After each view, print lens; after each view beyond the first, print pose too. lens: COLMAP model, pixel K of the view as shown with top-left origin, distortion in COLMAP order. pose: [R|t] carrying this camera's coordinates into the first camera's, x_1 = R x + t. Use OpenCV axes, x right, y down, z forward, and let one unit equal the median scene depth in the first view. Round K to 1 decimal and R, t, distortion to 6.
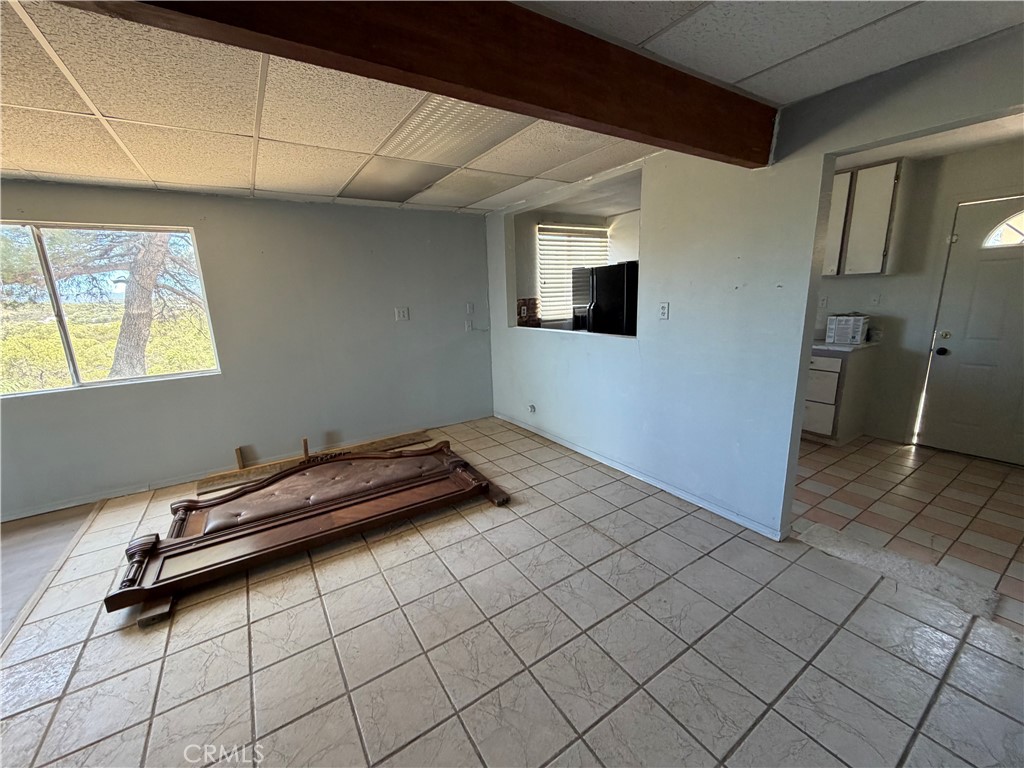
lens RADIAL K [[407.1, 0, 506.9], [0, 407.1, 383.0], [0, 0, 1]] dist [-0.002248, 0.000162]
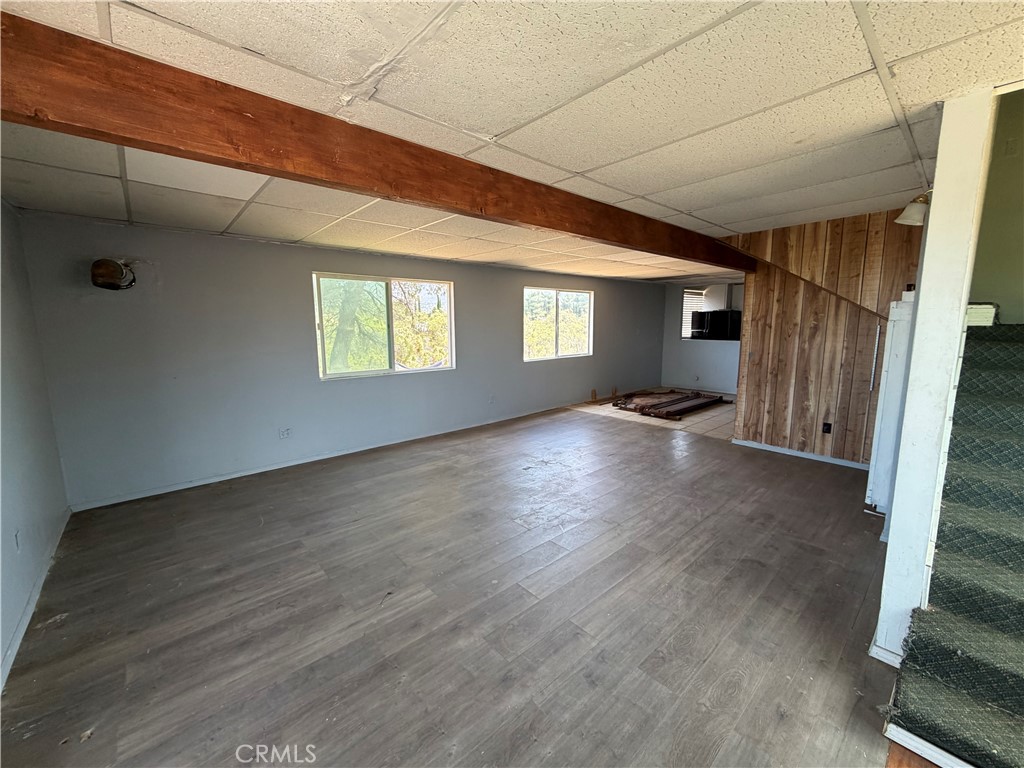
lens RADIAL K [[407.1, 0, 510.1], [0, 407.1, 384.8], [0, 0, 1]] dist [-0.002248, 0.000162]
pose [[0.986644, 0.002998, 0.162865, -1.403111], [0.008617, 0.997470, -0.070565, 0.272878], [-0.162665, 0.071026, 0.984122, -1.028523]]
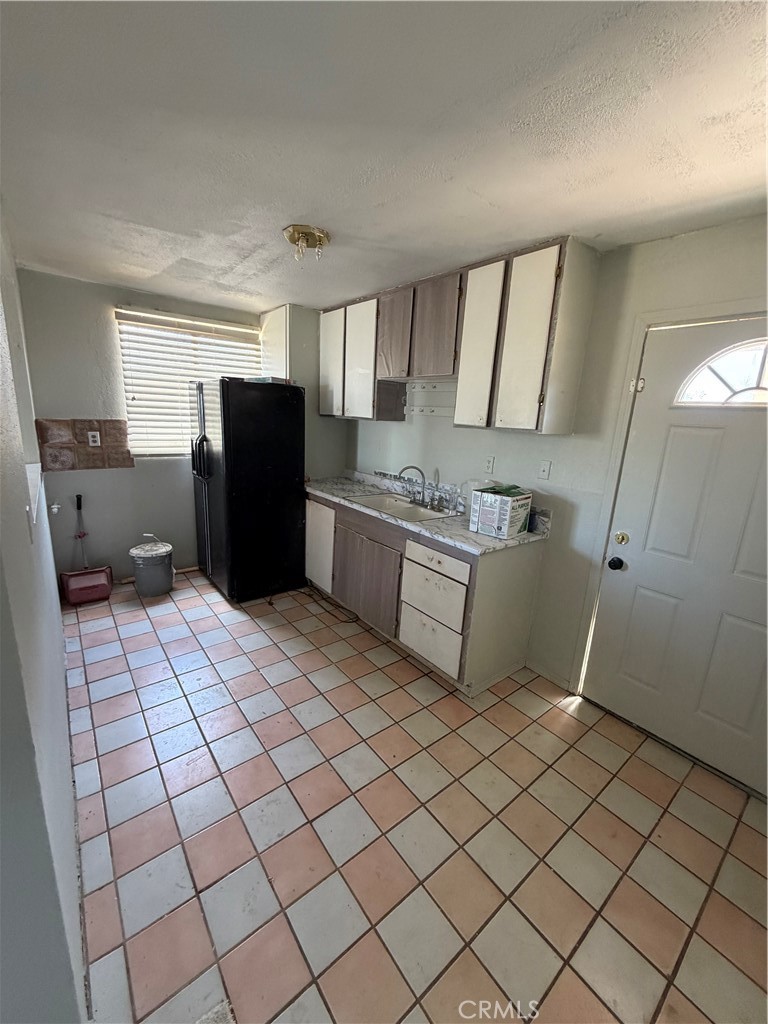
lens RADIAL K [[407.1, 0, 385.0], [0, 407.1, 511.3], [0, 0, 1]] dist [-0.002248, 0.000162]
pose [[0.991246, 0.063014, 0.116024, 0.591422], [-0.065391, 0.997718, 0.016791, -0.135043], [-0.114701, -0.024231, 0.993104, 0.385756]]
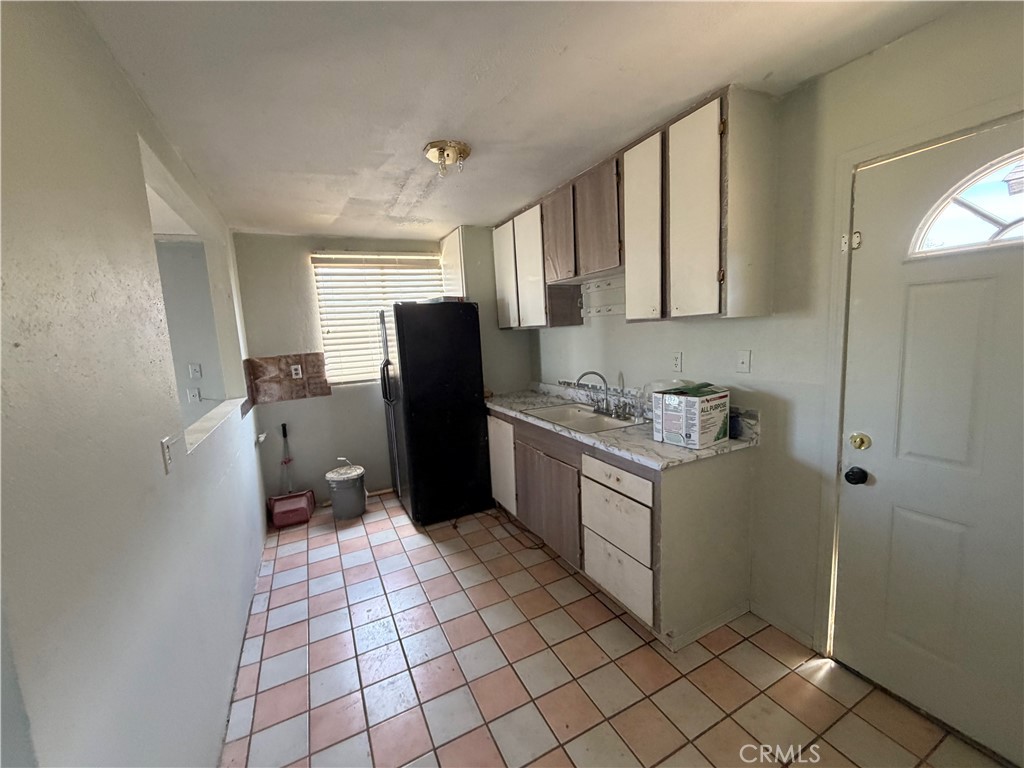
lens RADIAL K [[407.1, 0, 509.2], [0, 407.1, 383.9], [0, 0, 1]] dist [-0.002248, 0.000162]
pose [[0.992900, -0.003631, -0.118896, 0.675678], [-0.005723, 0.996918, -0.078242, -0.133969], [0.118814, 0.078367, 0.989819, 0.443413]]
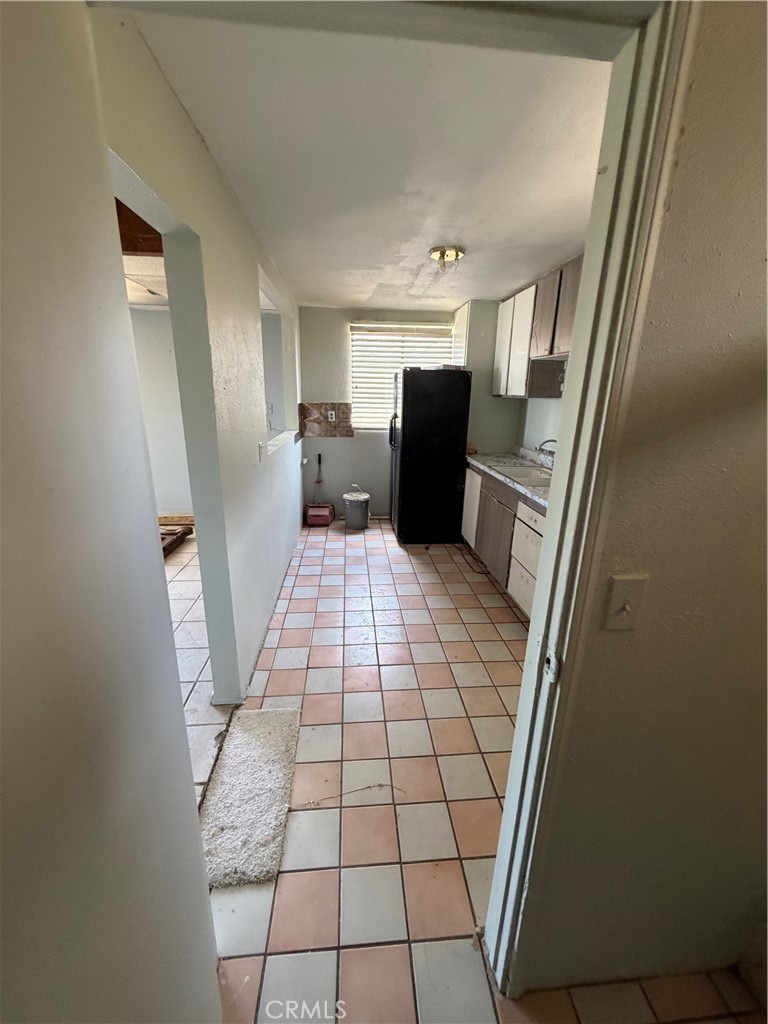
lens RADIAL K [[407.1, 0, 385.3], [0, 407.1, 512.5], [0, 0, 1]] dist [-0.002248, 0.000162]
pose [[0.880229, 0.185118, -0.436952, 0.831868], [-0.152161, 0.982258, 0.109616, -0.102810], [0.449492, -0.030000, 0.892780, 0.250464]]
